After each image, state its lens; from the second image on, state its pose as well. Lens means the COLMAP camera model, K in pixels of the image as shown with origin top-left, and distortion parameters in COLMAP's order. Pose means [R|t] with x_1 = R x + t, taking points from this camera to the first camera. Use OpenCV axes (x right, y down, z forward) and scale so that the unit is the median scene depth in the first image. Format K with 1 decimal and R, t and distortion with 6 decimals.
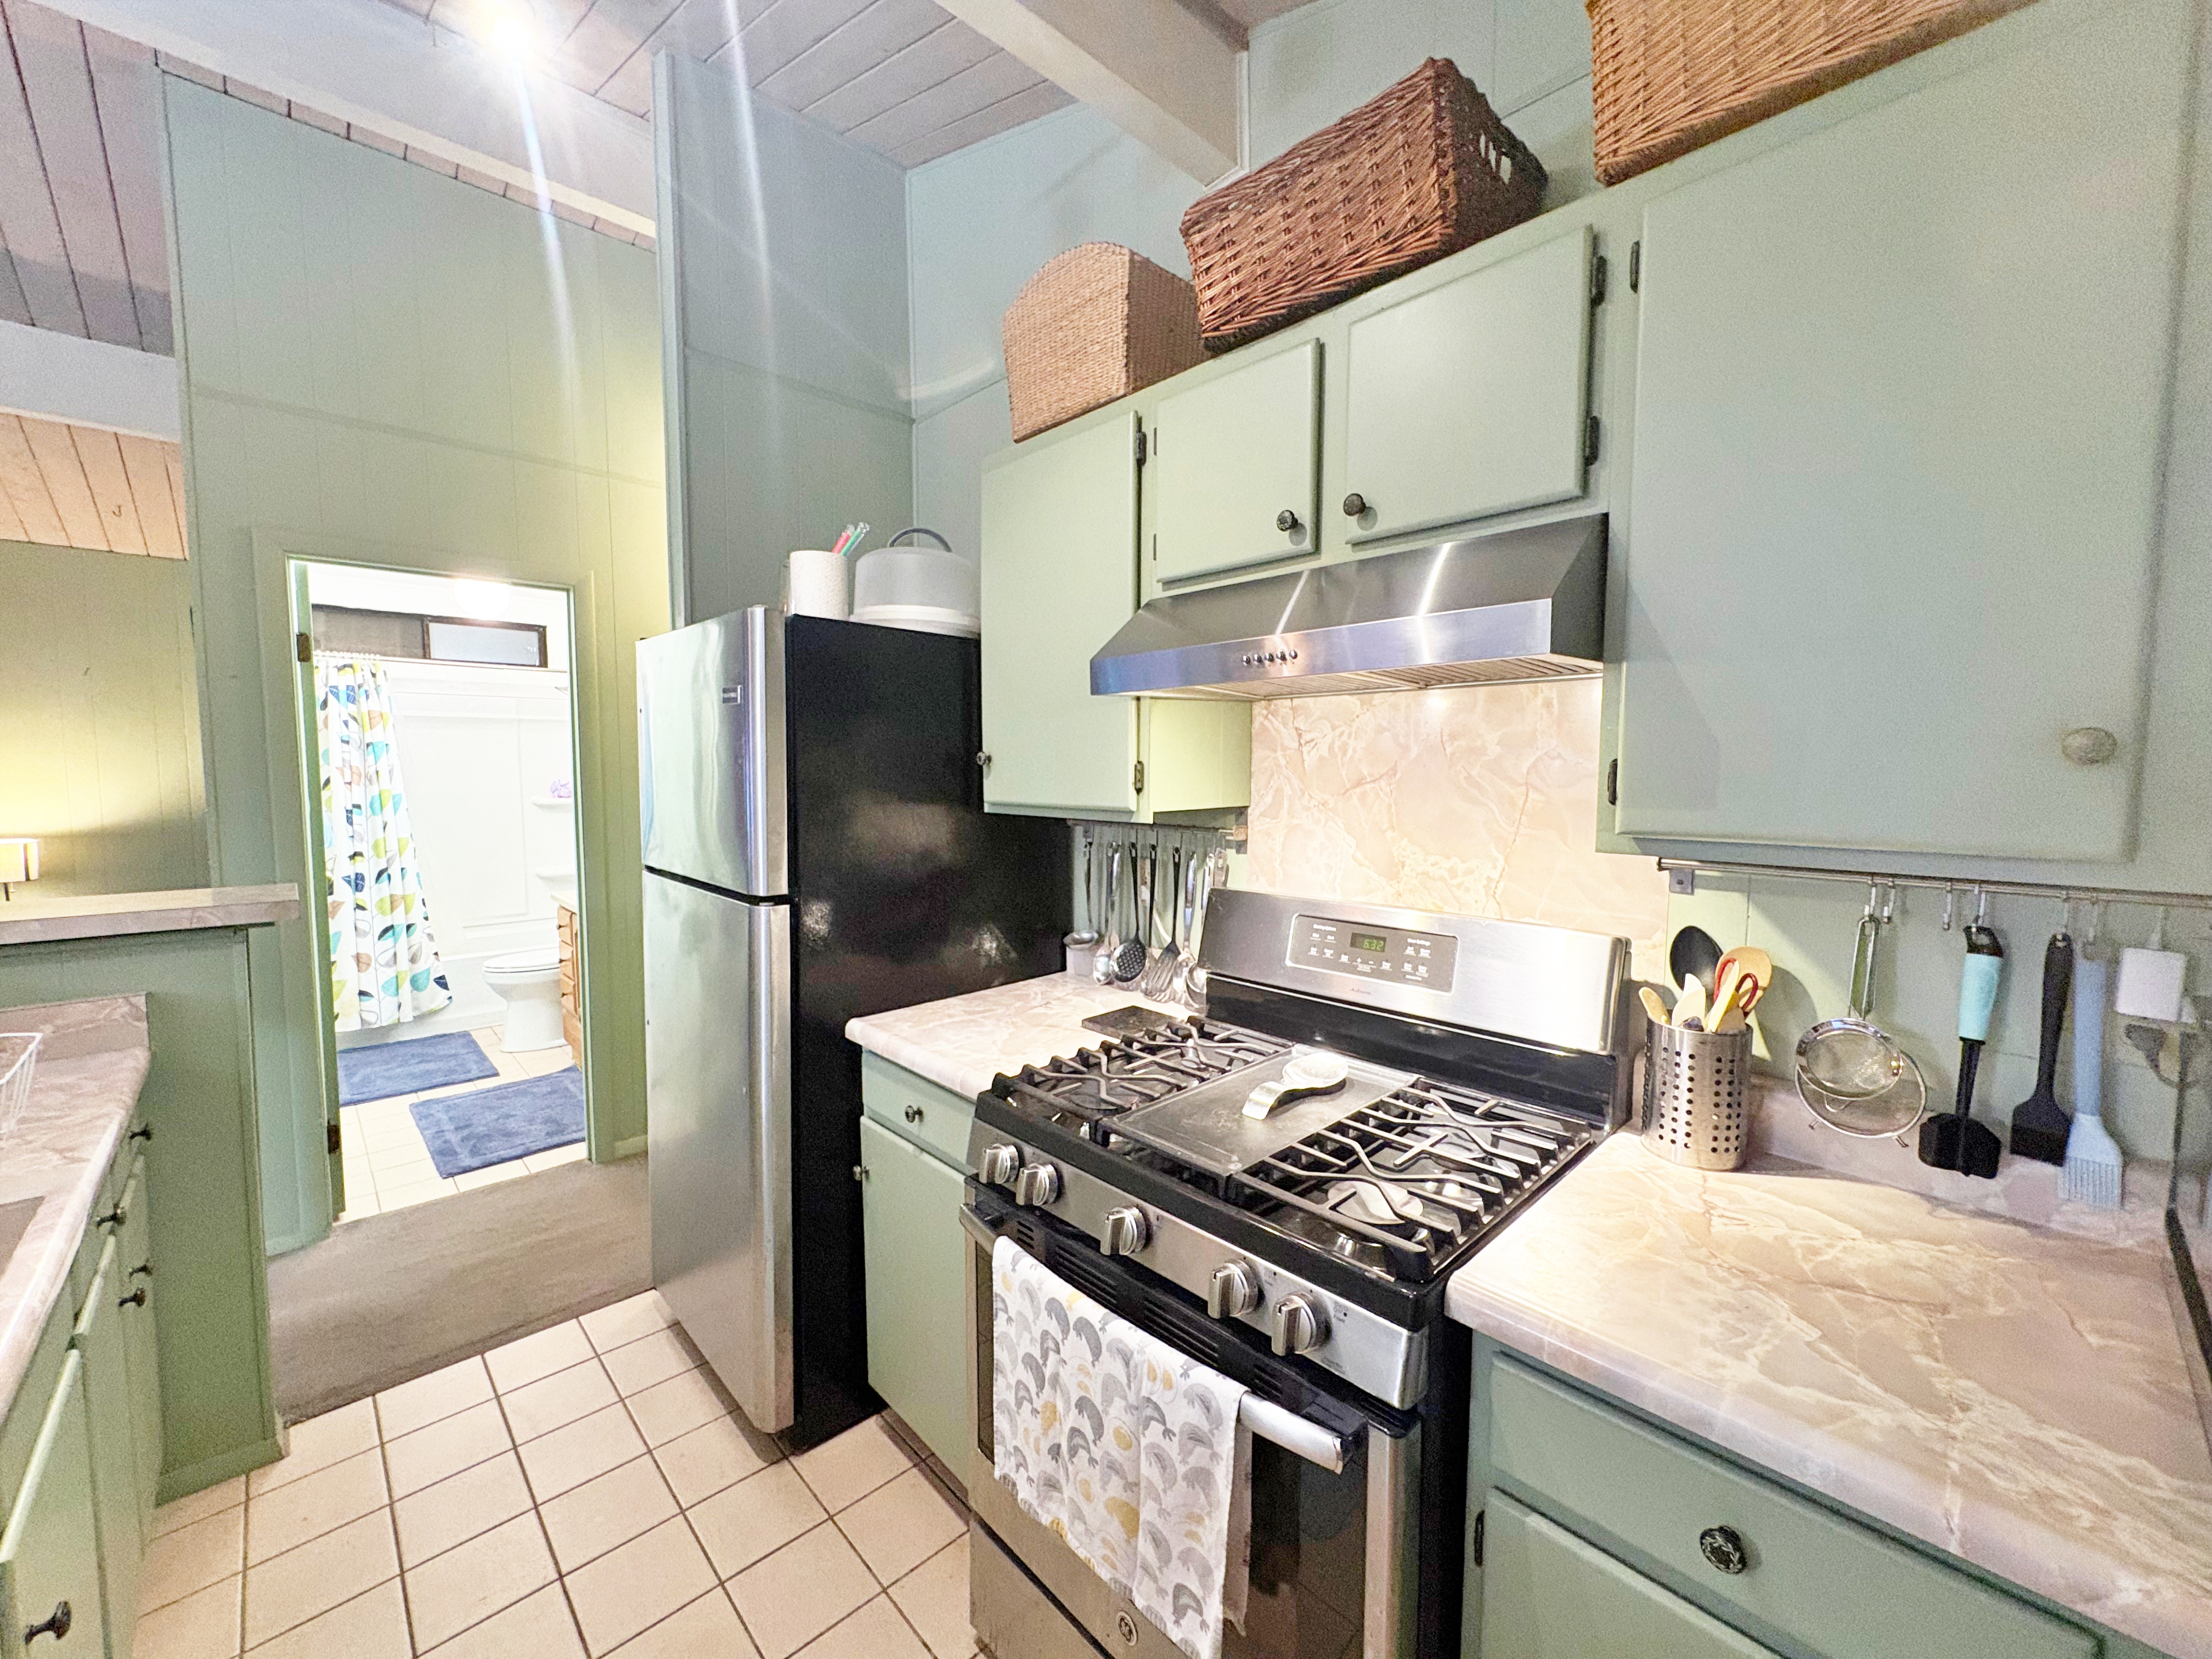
lens RADIAL K [[879.6, 0, 1108.2], [0, 879.6, 828.4], [0, 0, 1]] dist [-0.002381, 0.000422]
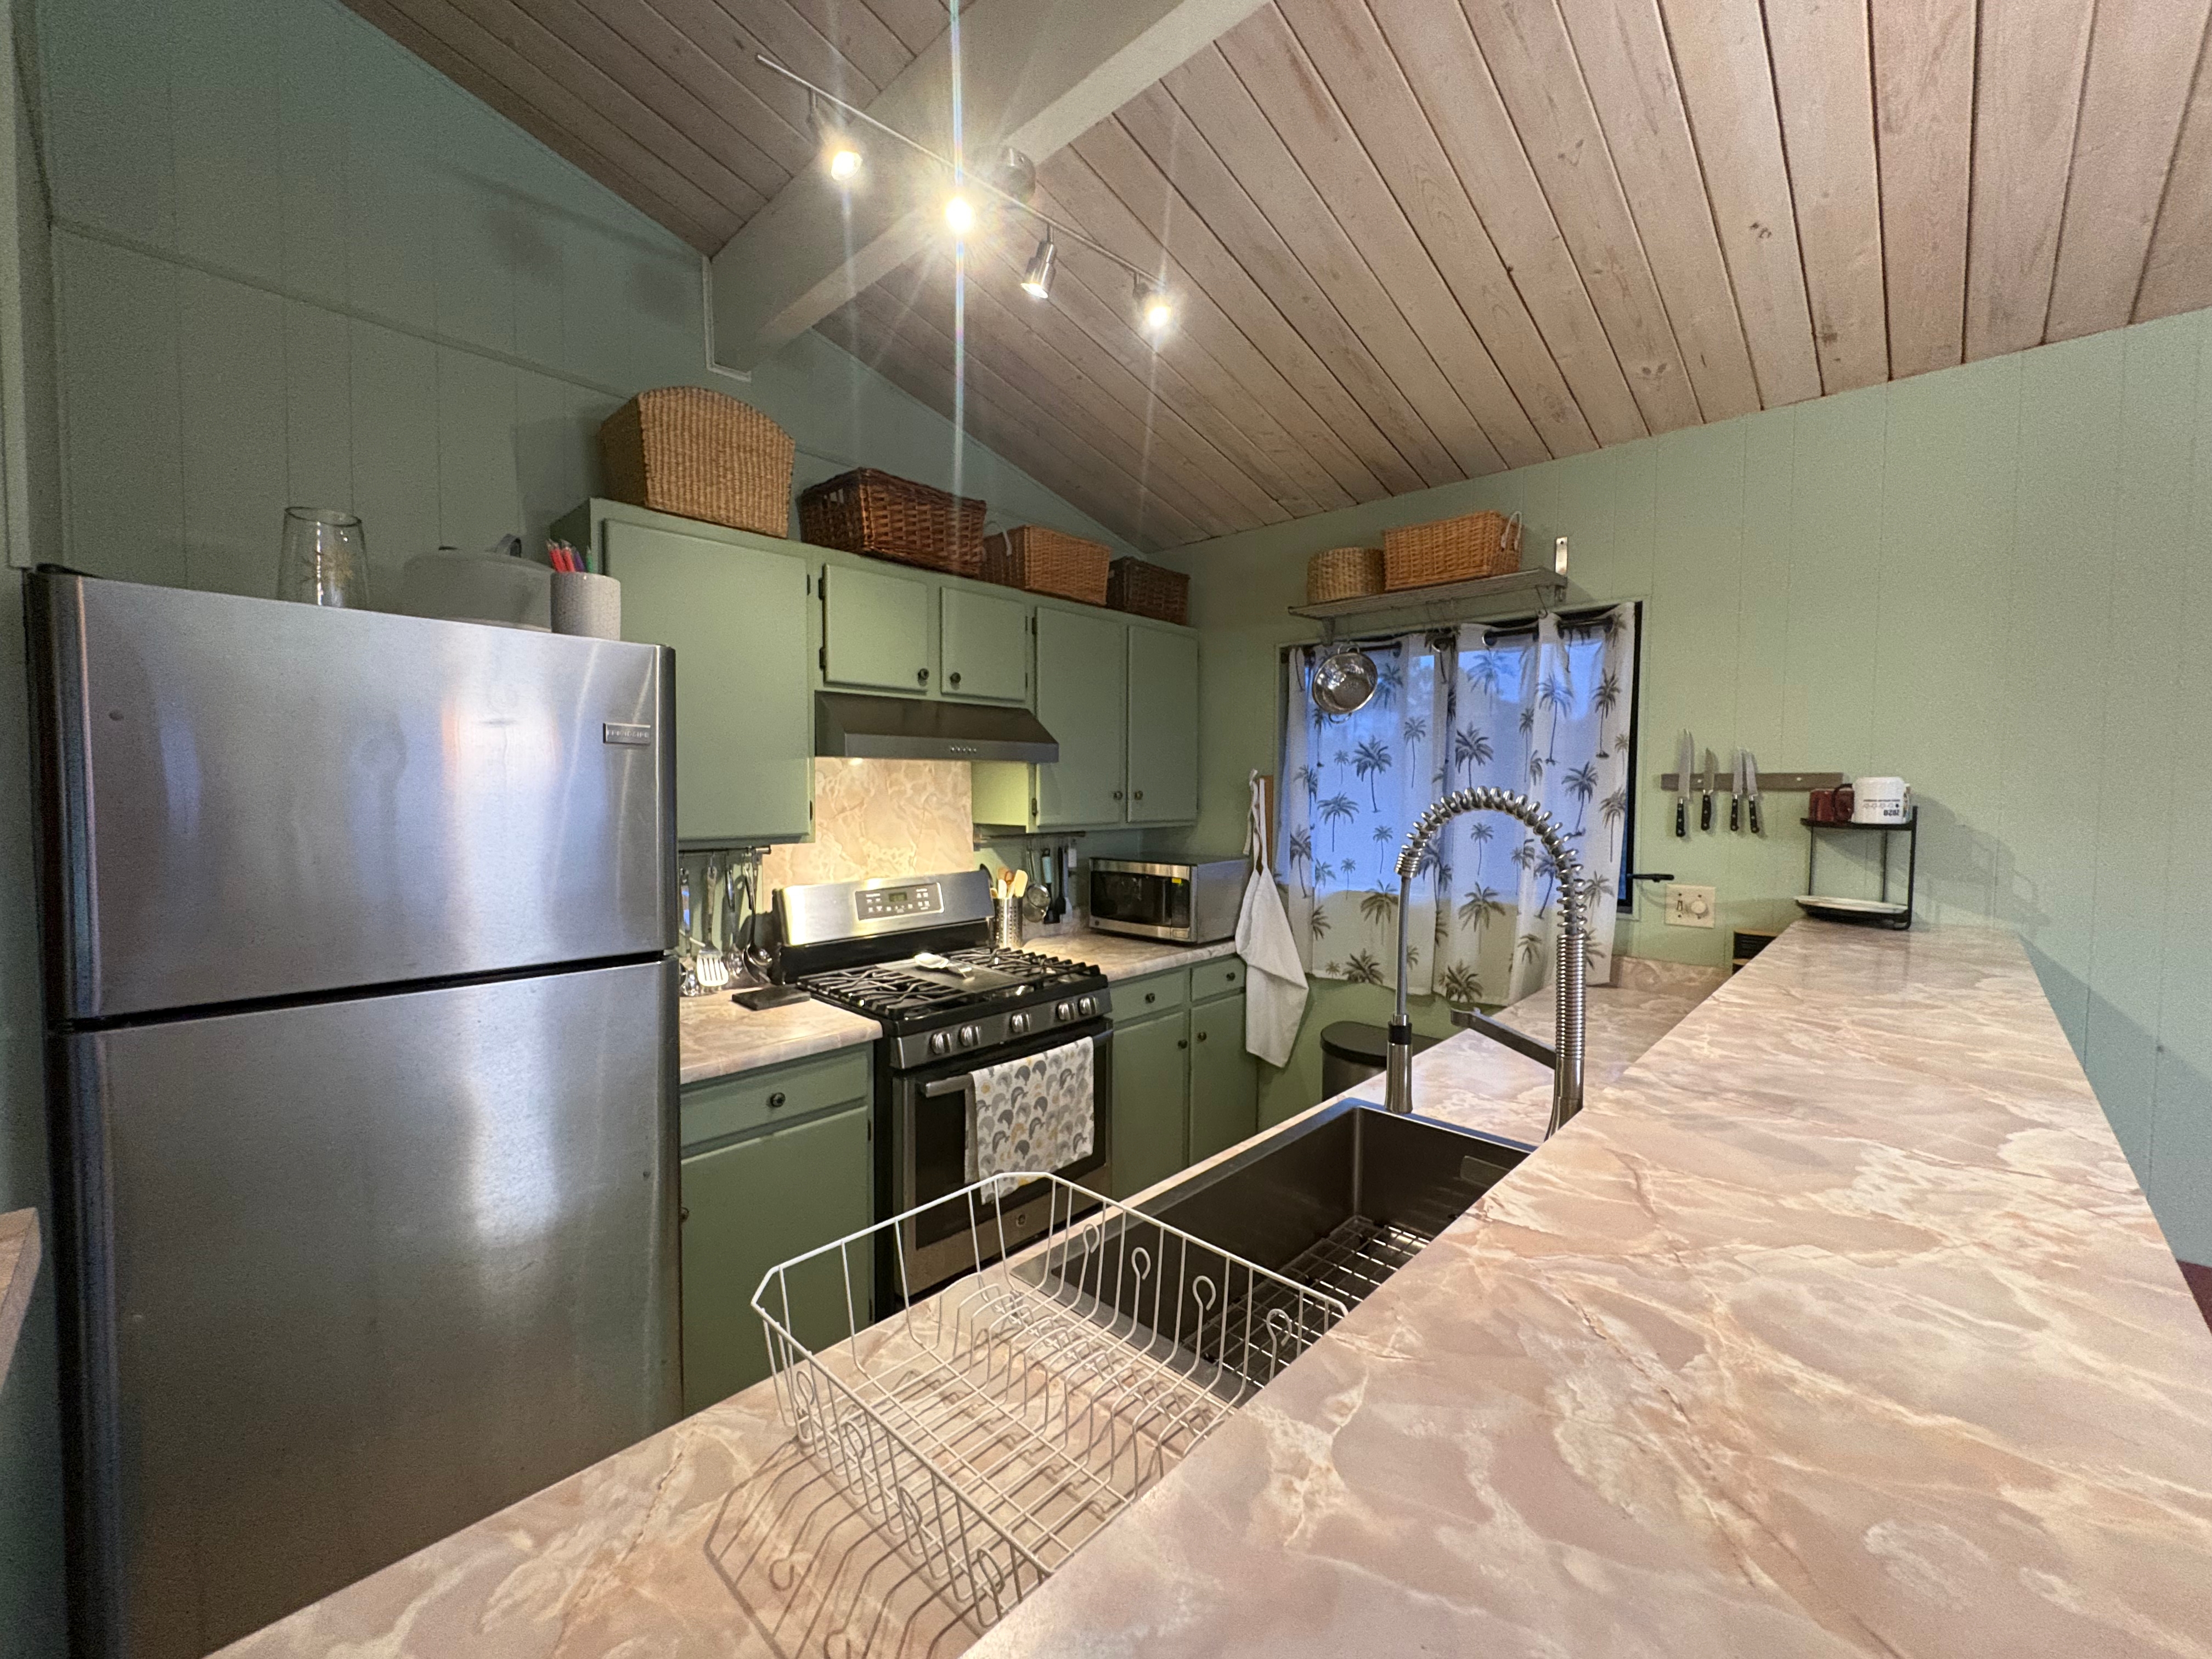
lens RADIAL K [[879.6, 0, 1108.2], [0, 879.6, 828.4], [0, 0, 1]] dist [-0.002381, 0.000422]
pose [[-0.061993, -0.045921, 0.997020, -1.448996], [0.067194, 0.996483, 0.050075, -0.070127], [-0.995812, 0.070098, -0.058690, 0.616312]]
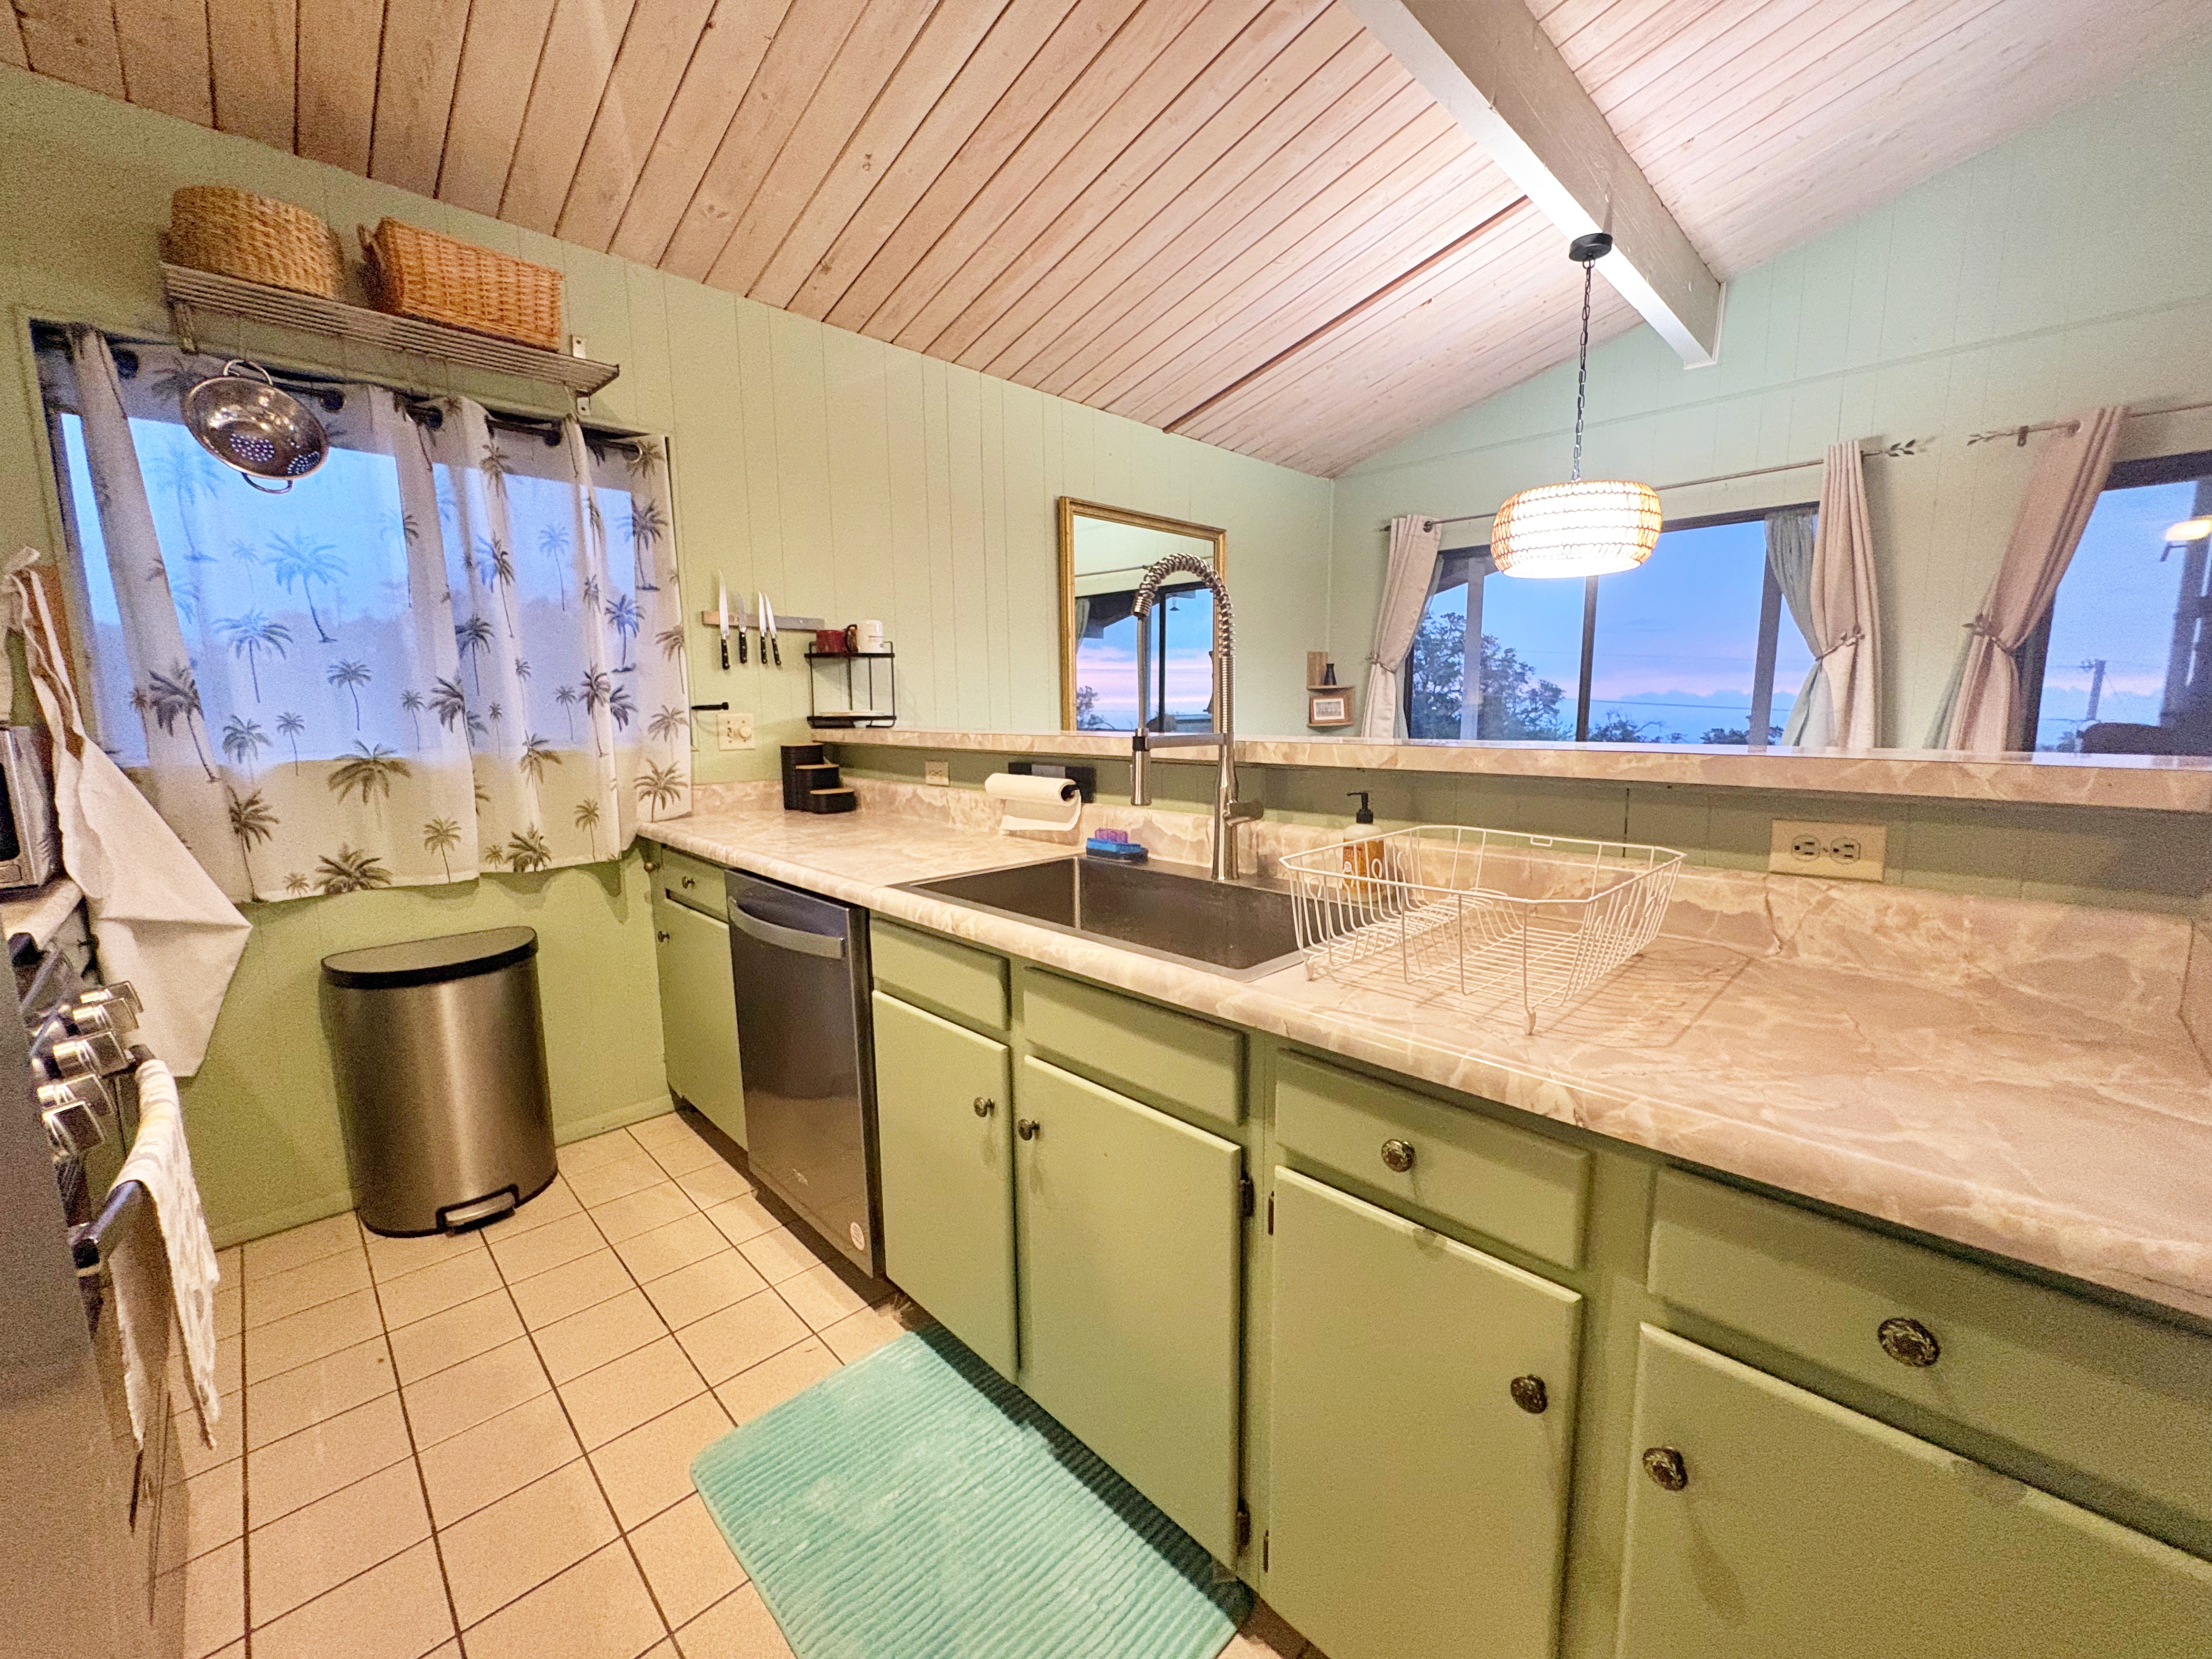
lens RADIAL K [[879.6, 0, 1108.2], [0, 879.6, 828.4], [0, 0, 1]] dist [-0.002381, 0.000422]
pose [[-0.999729, 0.012500, -0.019642, -0.700118], [0.008118, 0.977861, 0.209100, 0.037271], [0.021821, 0.208884, -0.977697, 1.279443]]
